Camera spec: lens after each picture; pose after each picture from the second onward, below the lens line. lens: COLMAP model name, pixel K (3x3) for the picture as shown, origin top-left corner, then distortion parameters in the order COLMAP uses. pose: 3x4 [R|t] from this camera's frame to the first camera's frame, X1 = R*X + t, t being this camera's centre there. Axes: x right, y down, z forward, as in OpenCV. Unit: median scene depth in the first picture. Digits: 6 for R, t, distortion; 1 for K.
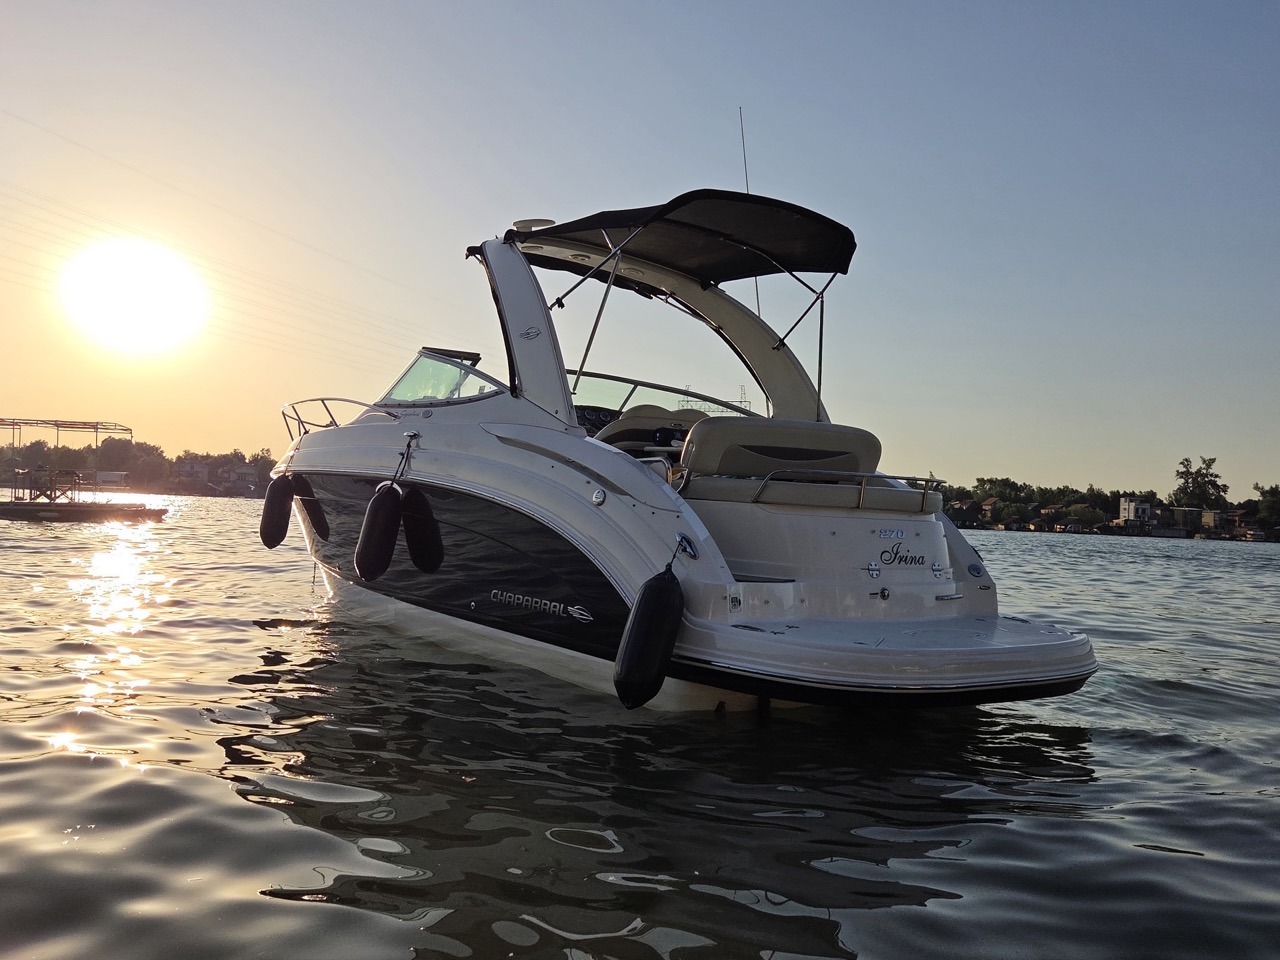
lens RADIAL K [[1044.0, 0, 640.0], [0, 1044.0, 480.0], [0, 0, 1]] dist [0.004934, 0.001102]
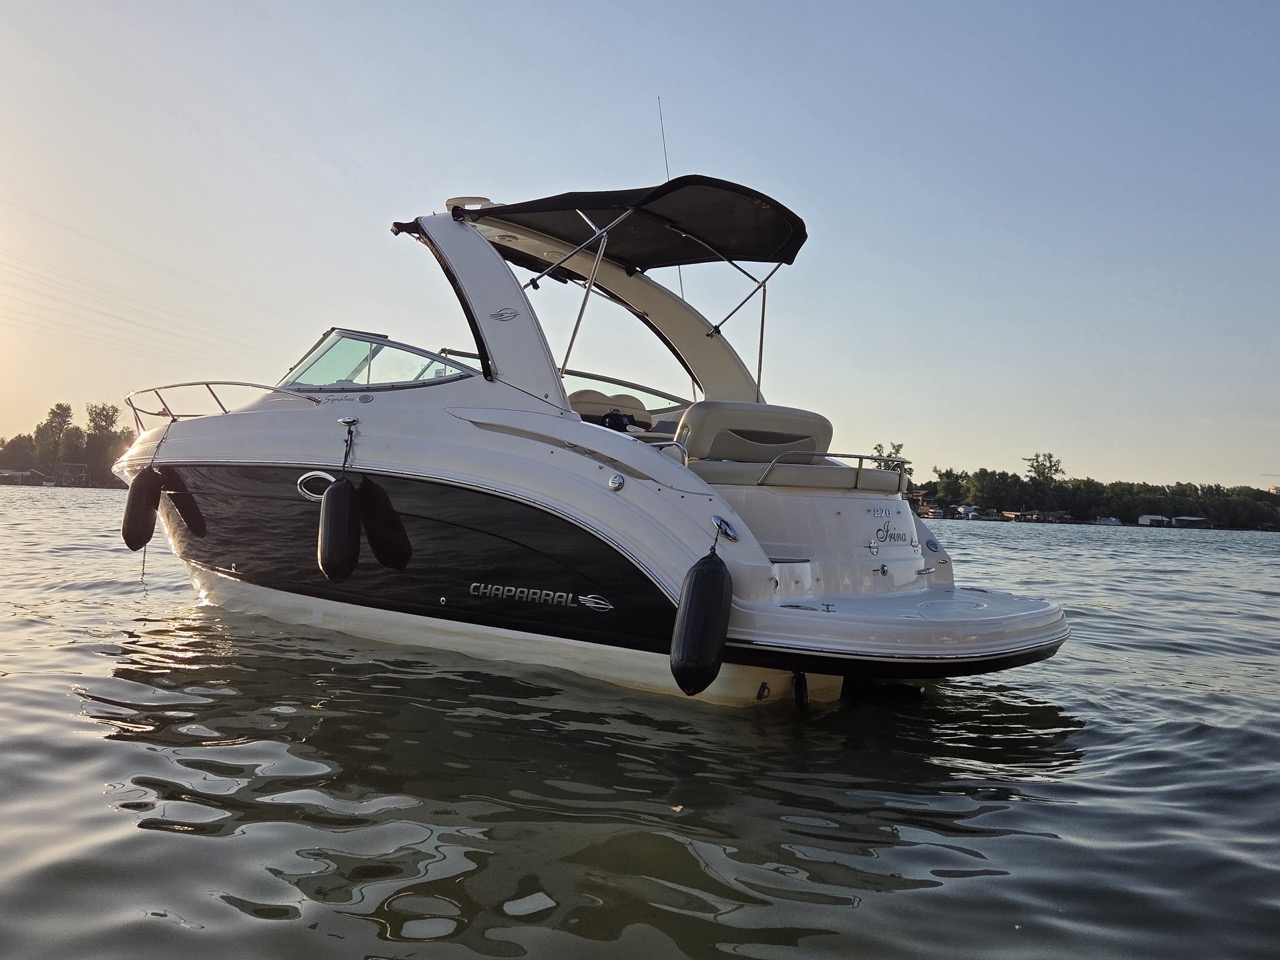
lens RADIAL K [[1037.0, 0, 639.9], [0, 1037.0, 451.8], [0, 0, 1]] dist [0.038661, 0.000248]
pose [[0.969605, -0.010995, 0.244429, -0.208143], [0.015258, 0.999763, -0.015551, 0.002628], [-0.244200, 0.018808, 0.969542, 0.041272]]
